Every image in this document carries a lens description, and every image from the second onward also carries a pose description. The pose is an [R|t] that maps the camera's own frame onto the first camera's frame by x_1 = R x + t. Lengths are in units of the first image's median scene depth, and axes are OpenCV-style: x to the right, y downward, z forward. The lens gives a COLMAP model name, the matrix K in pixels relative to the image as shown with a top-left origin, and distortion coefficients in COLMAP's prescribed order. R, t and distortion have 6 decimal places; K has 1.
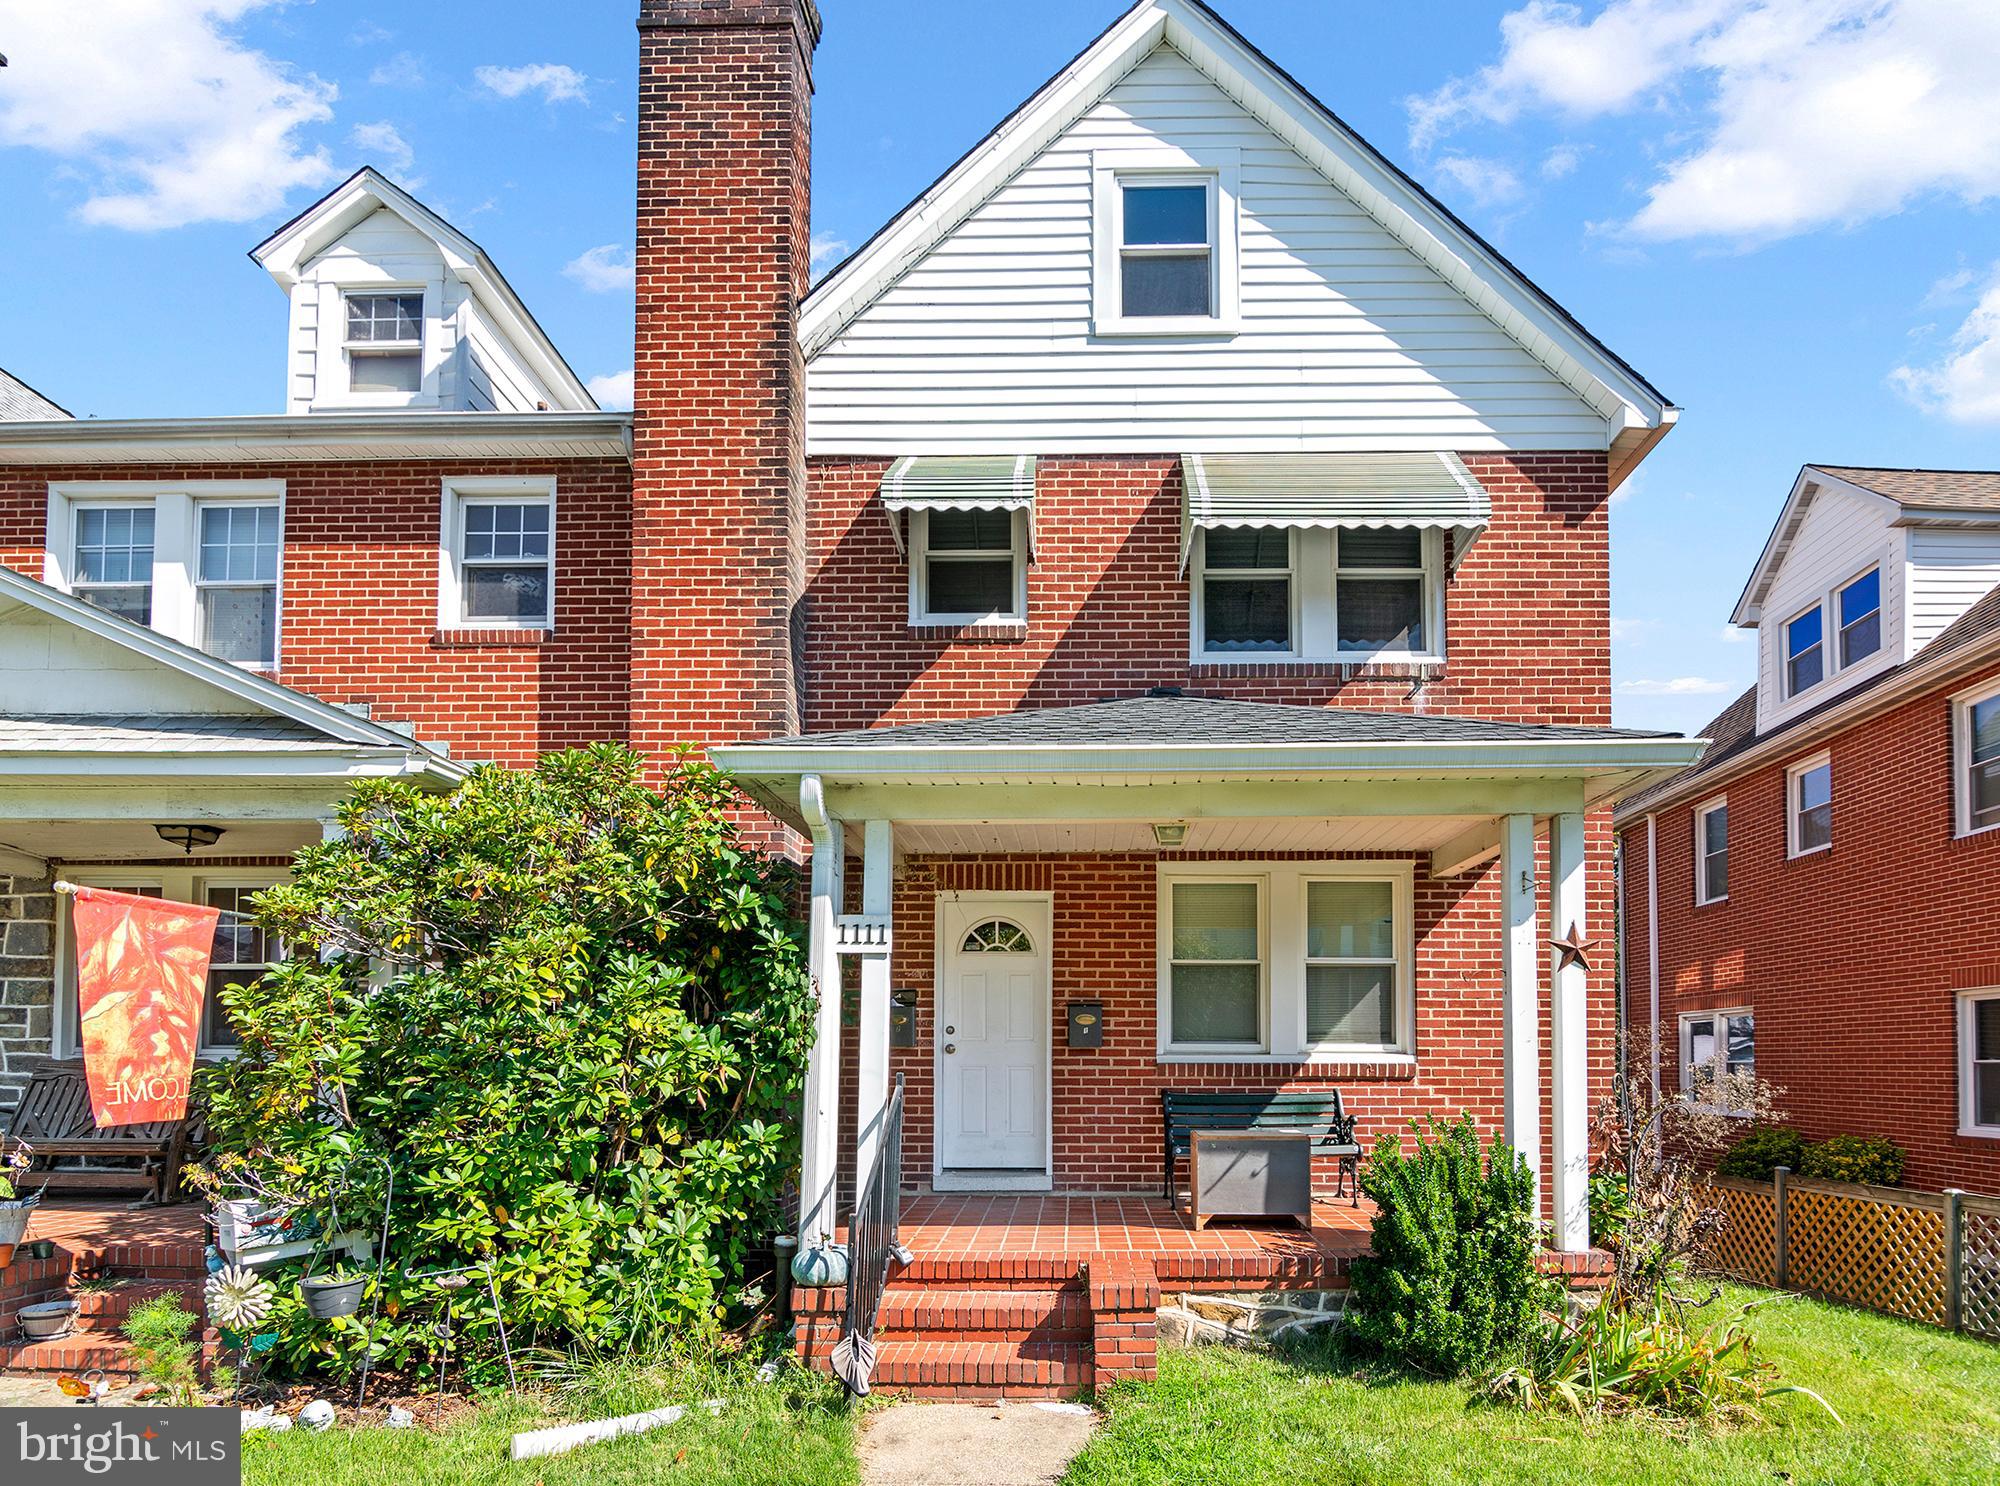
lens RADIAL K [[1063.4, 0, 999.2], [0, 1063.4, 694.1], [0, 0, 1]] dist [0.001676, -0.009326]
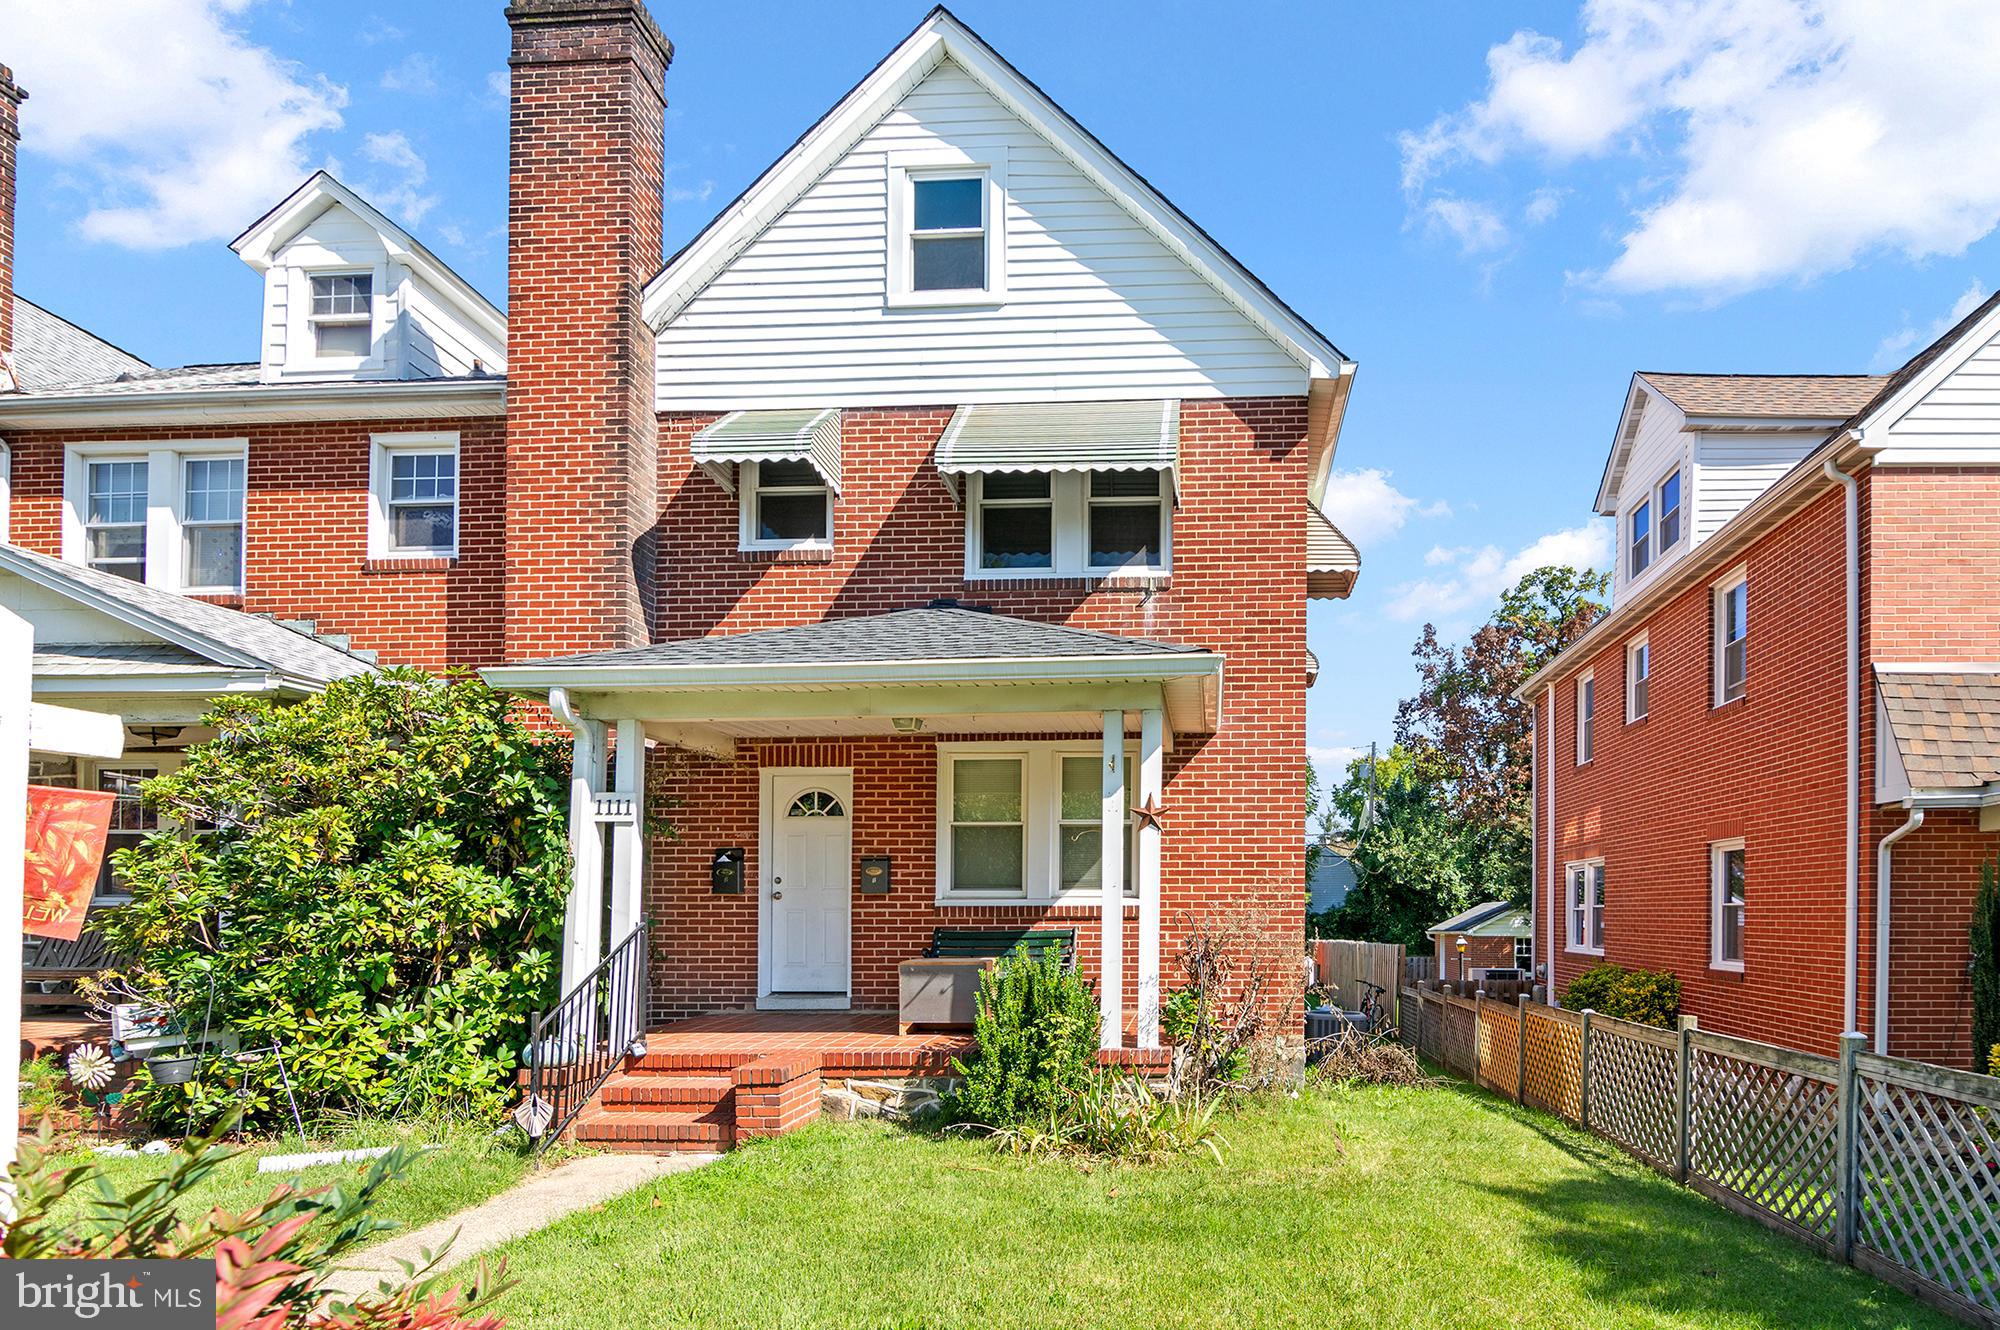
lens RADIAL K [[998.6, 0, 1018.6], [0, 998.6, 583.6], [0, 0, 1]] dist [-0.001277, -0.005291]
pose [[0.999274, -0.015378, -0.034859, 0.281951], [0.015956, 0.999739, 0.016354, -0.041415], [0.034599, -0.016898, 0.999258, -0.137492]]
